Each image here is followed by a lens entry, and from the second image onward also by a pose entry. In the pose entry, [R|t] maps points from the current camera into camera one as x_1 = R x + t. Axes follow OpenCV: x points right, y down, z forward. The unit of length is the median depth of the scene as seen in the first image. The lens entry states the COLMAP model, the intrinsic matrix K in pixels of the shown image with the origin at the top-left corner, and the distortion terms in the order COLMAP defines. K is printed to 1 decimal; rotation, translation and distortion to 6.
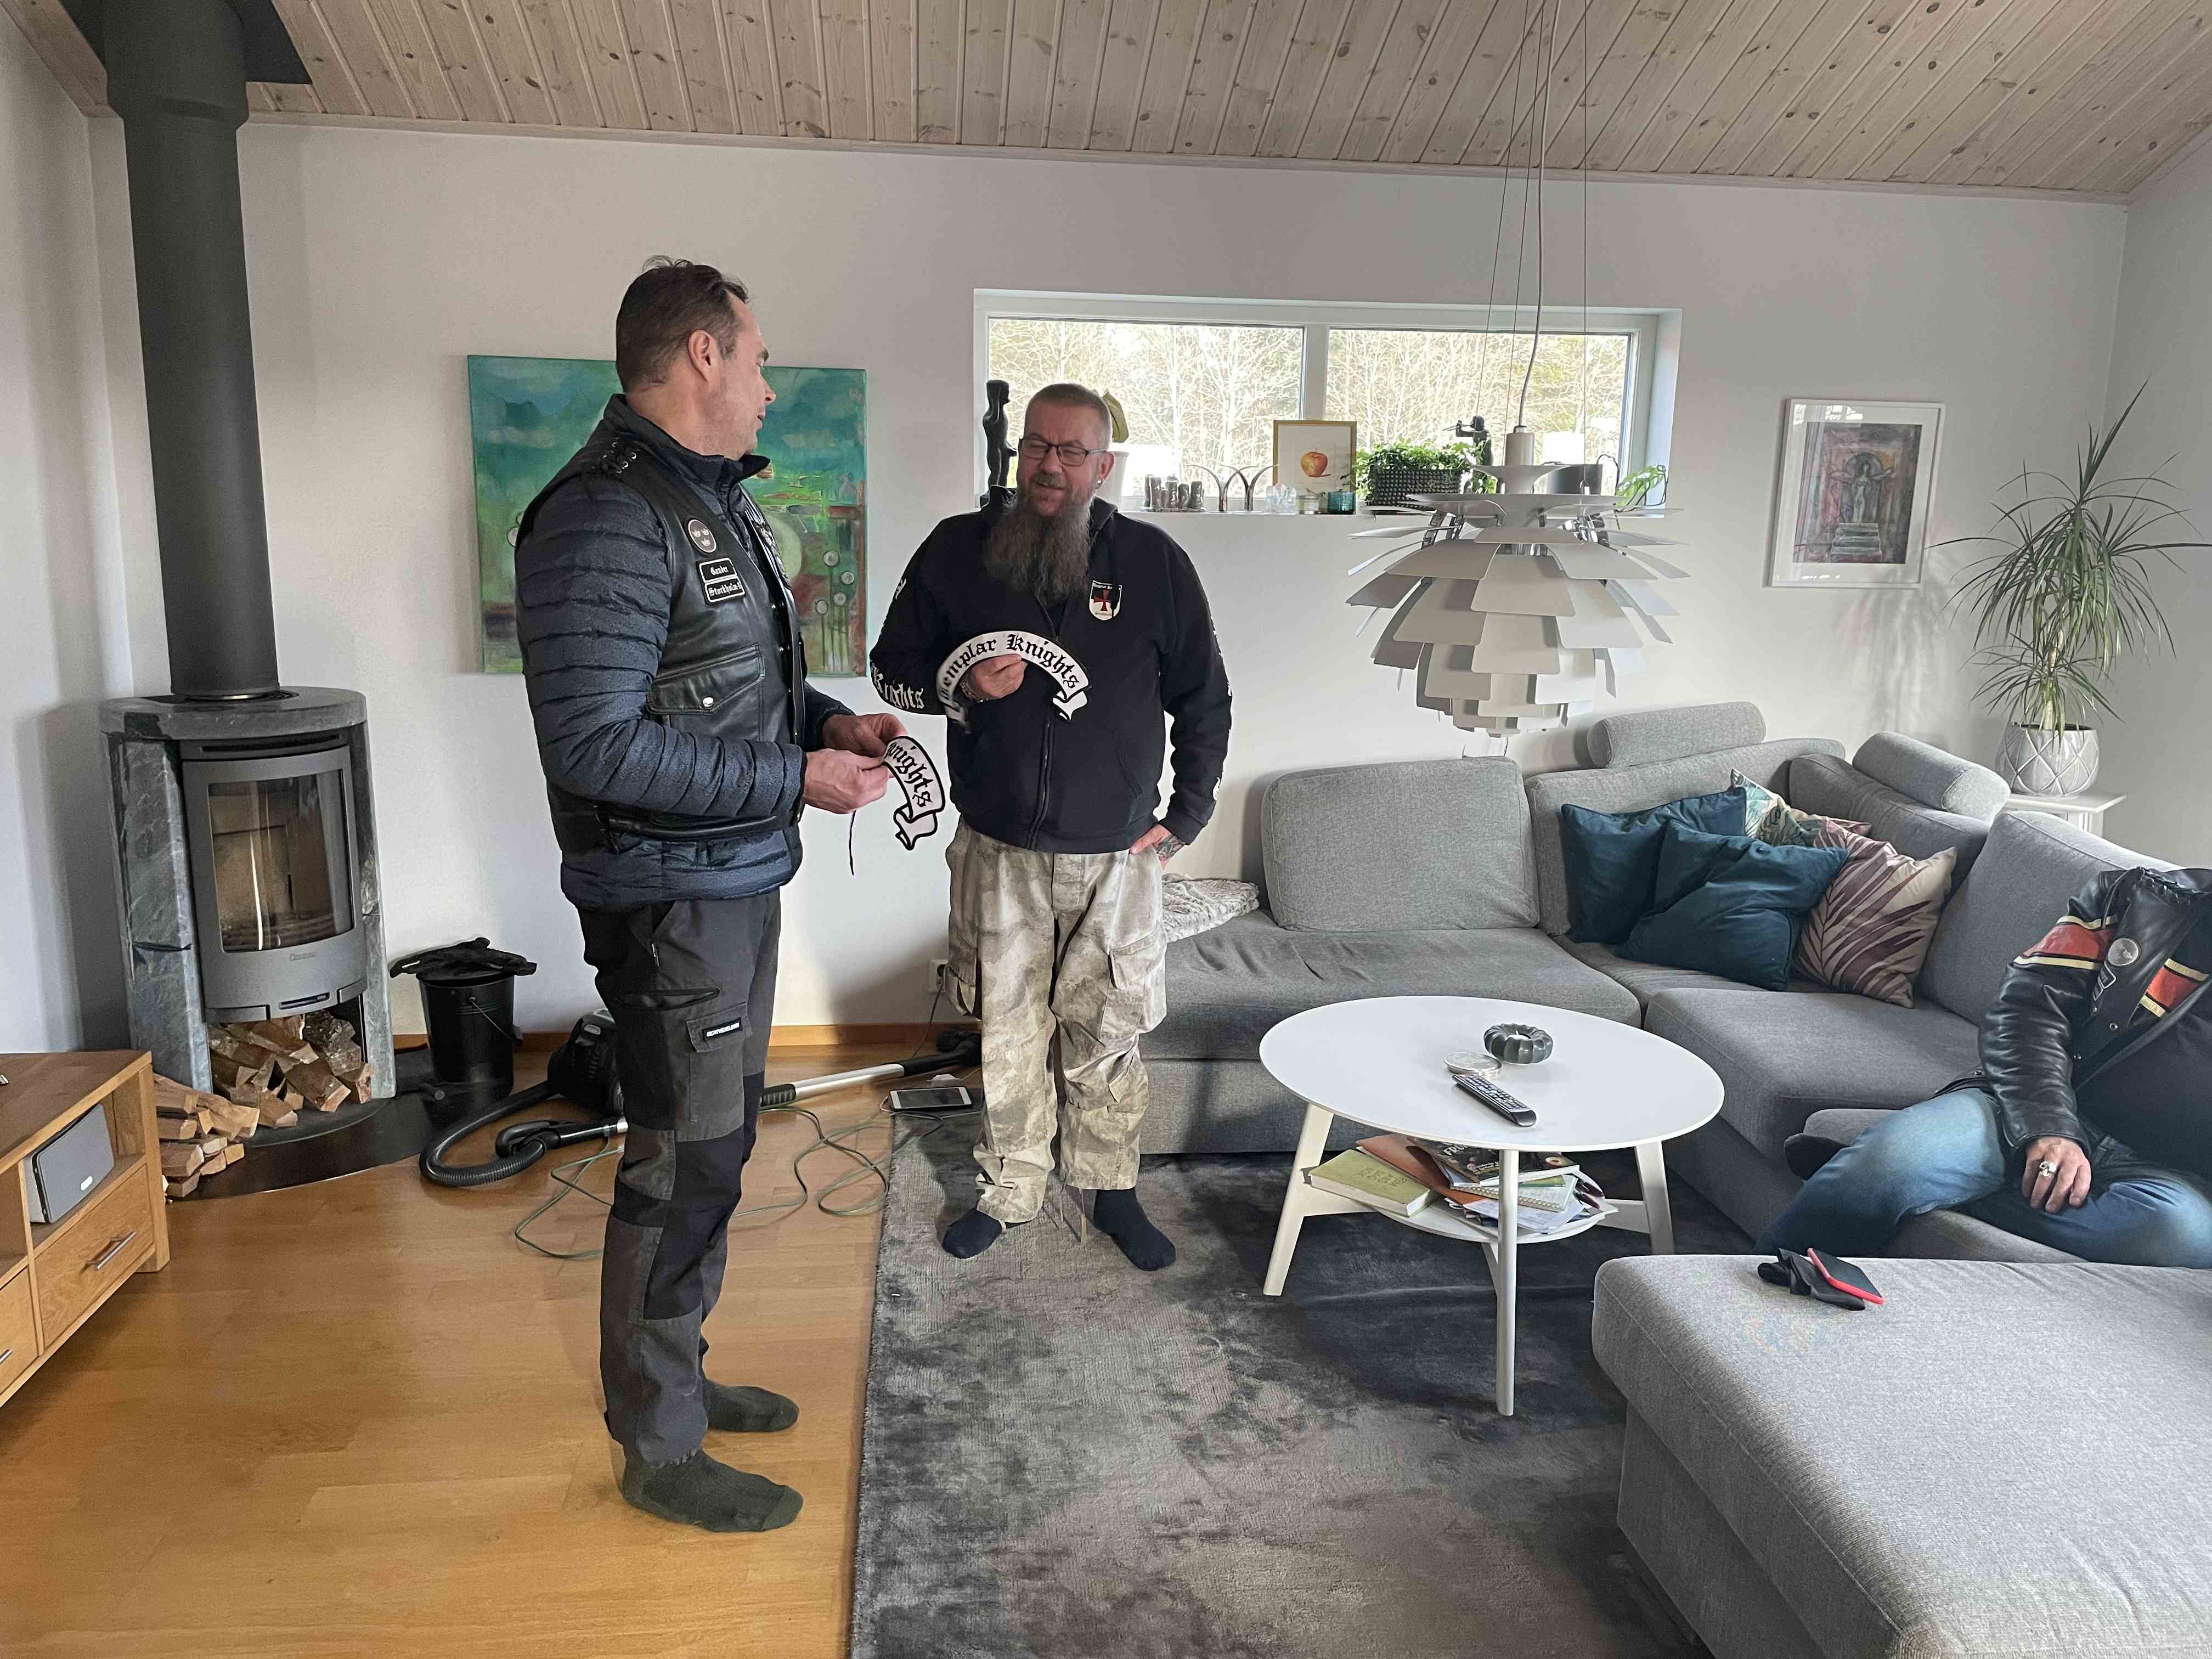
lens RADIAL K [[1652.6, 0, 1102.9], [0, 1652.6, 836.6], [0, 0, 1]] dist [0.027526, -0.030440]
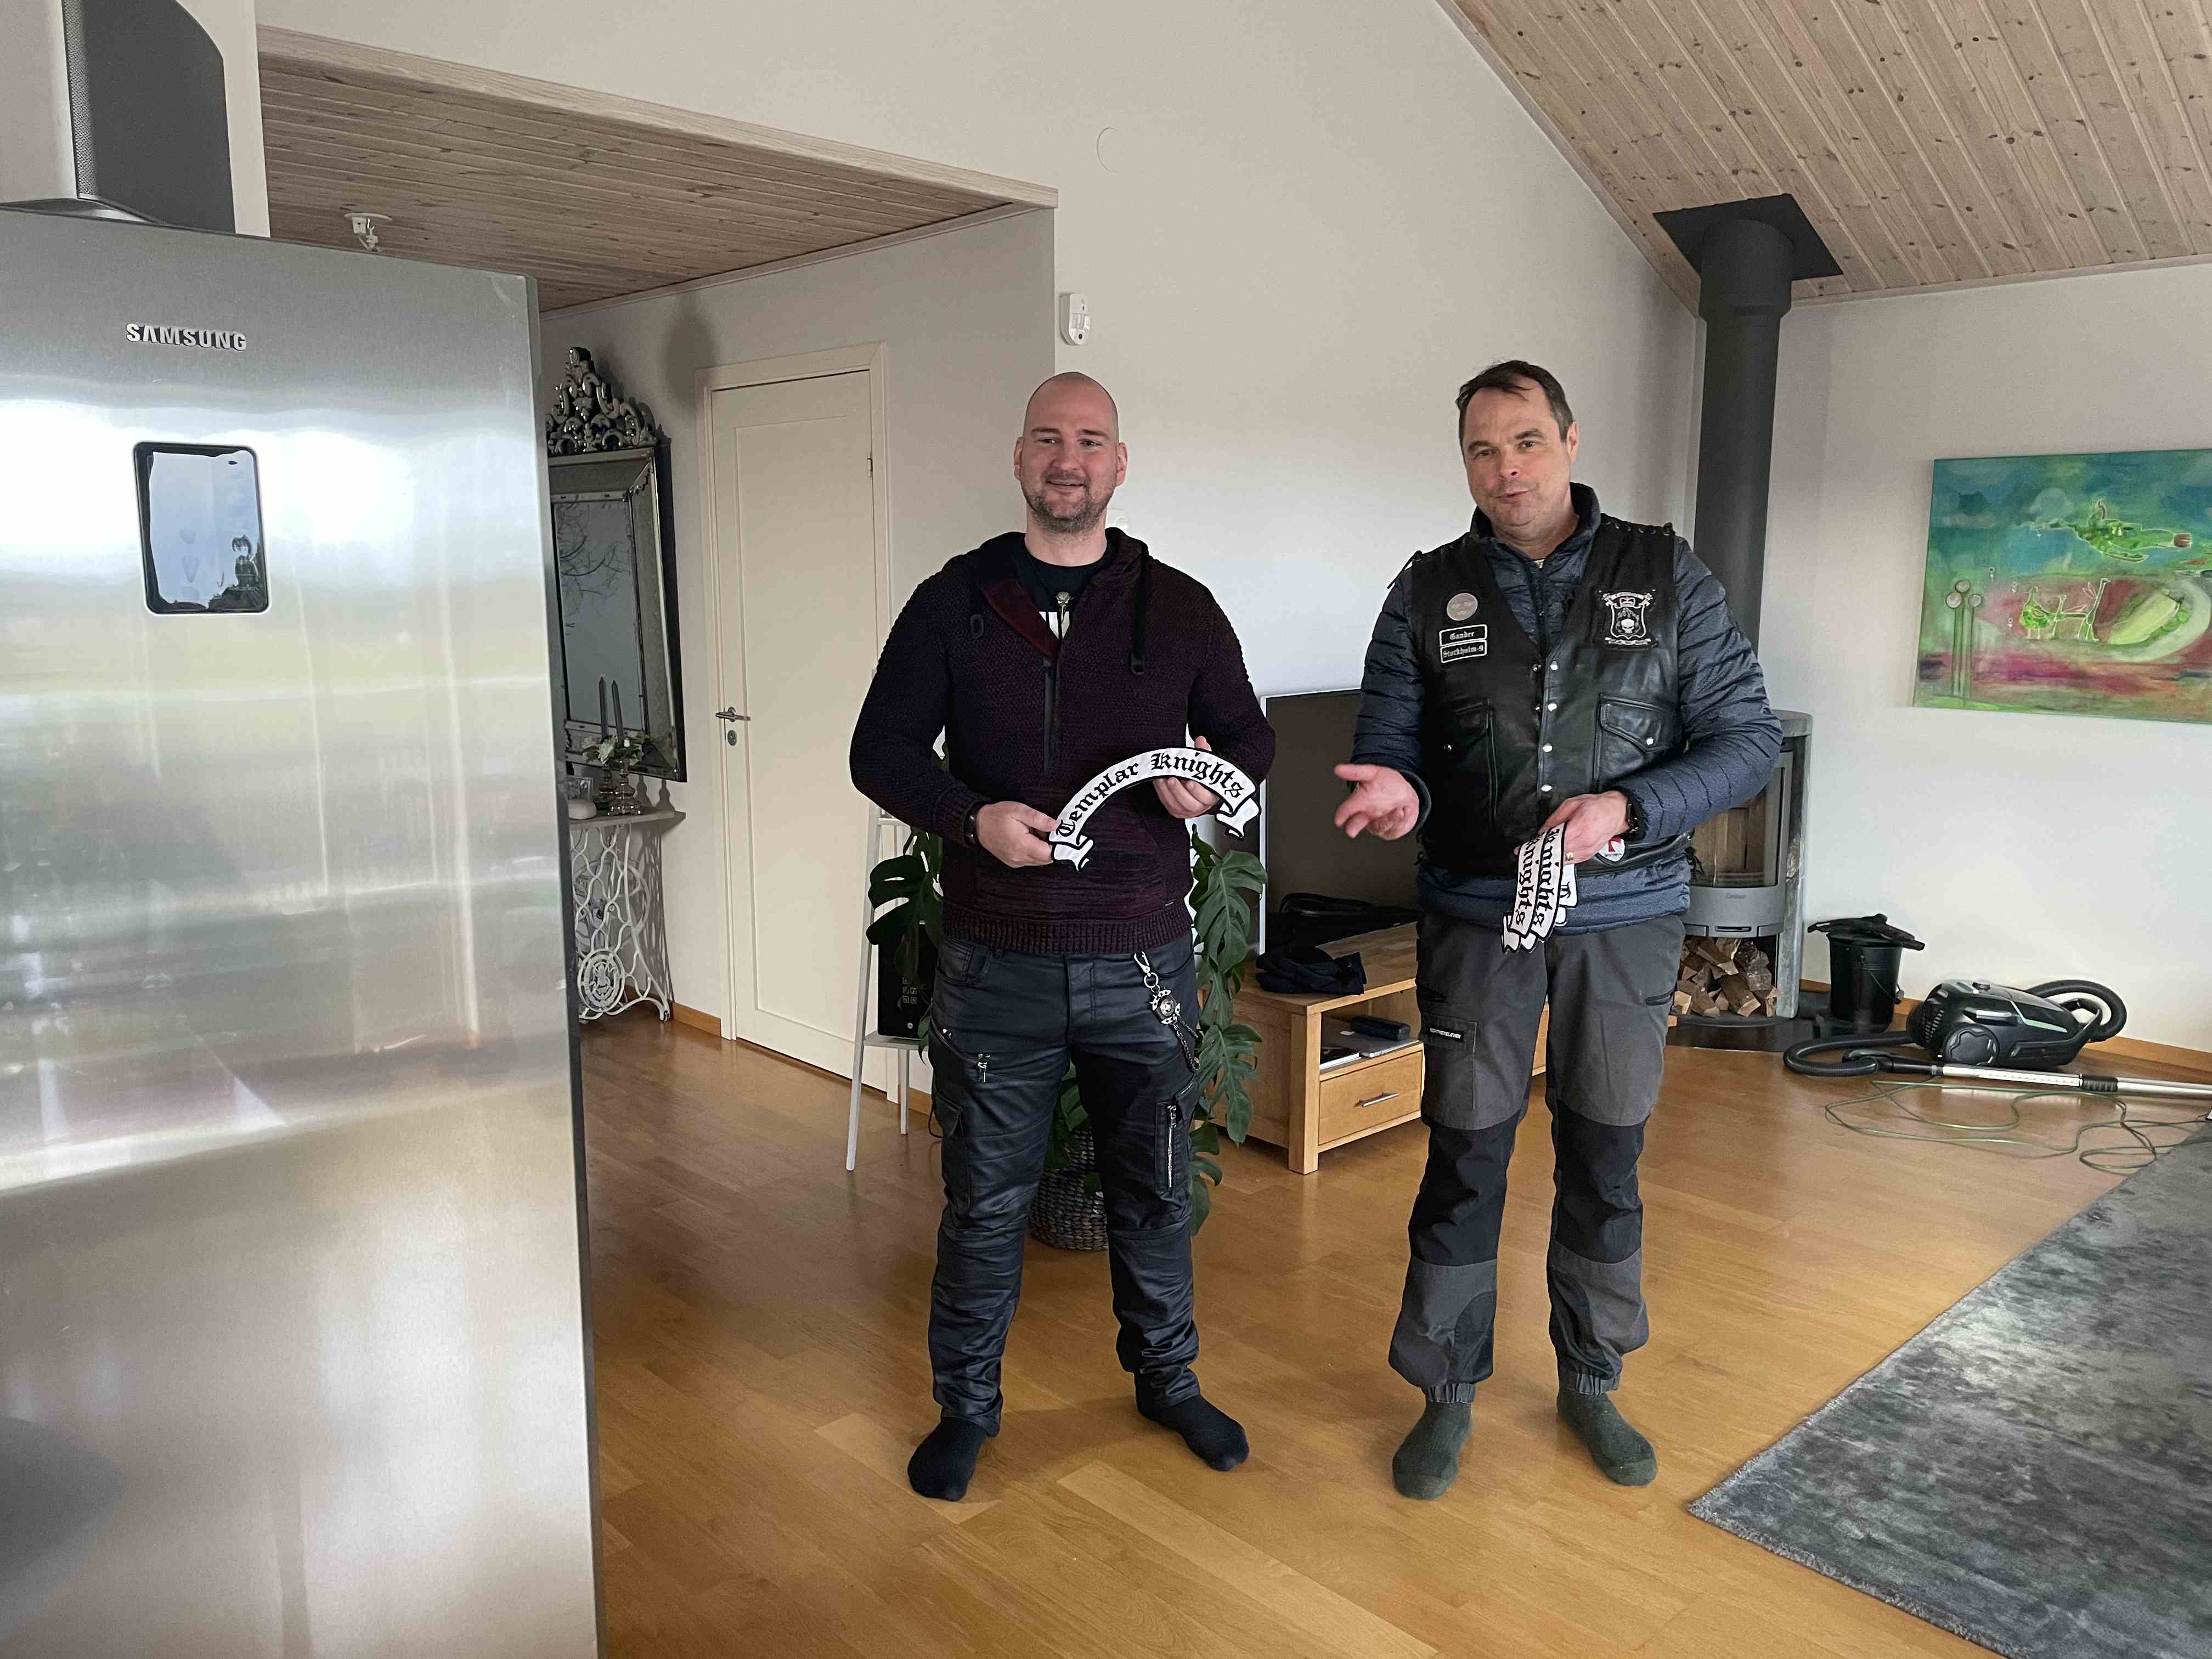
lens RADIAL K [[1652.6, 0, 1110.3], [0, 1652.6, 817.7], [0, 0, 1]] dist [0.027526, -0.030440]
pose [[0.594118, 0.101692, -0.797924, 0.298431], [-0.146178, 0.989108, 0.017216, 0.056255], [0.790984, 0.106410, 0.602513, -0.255038]]
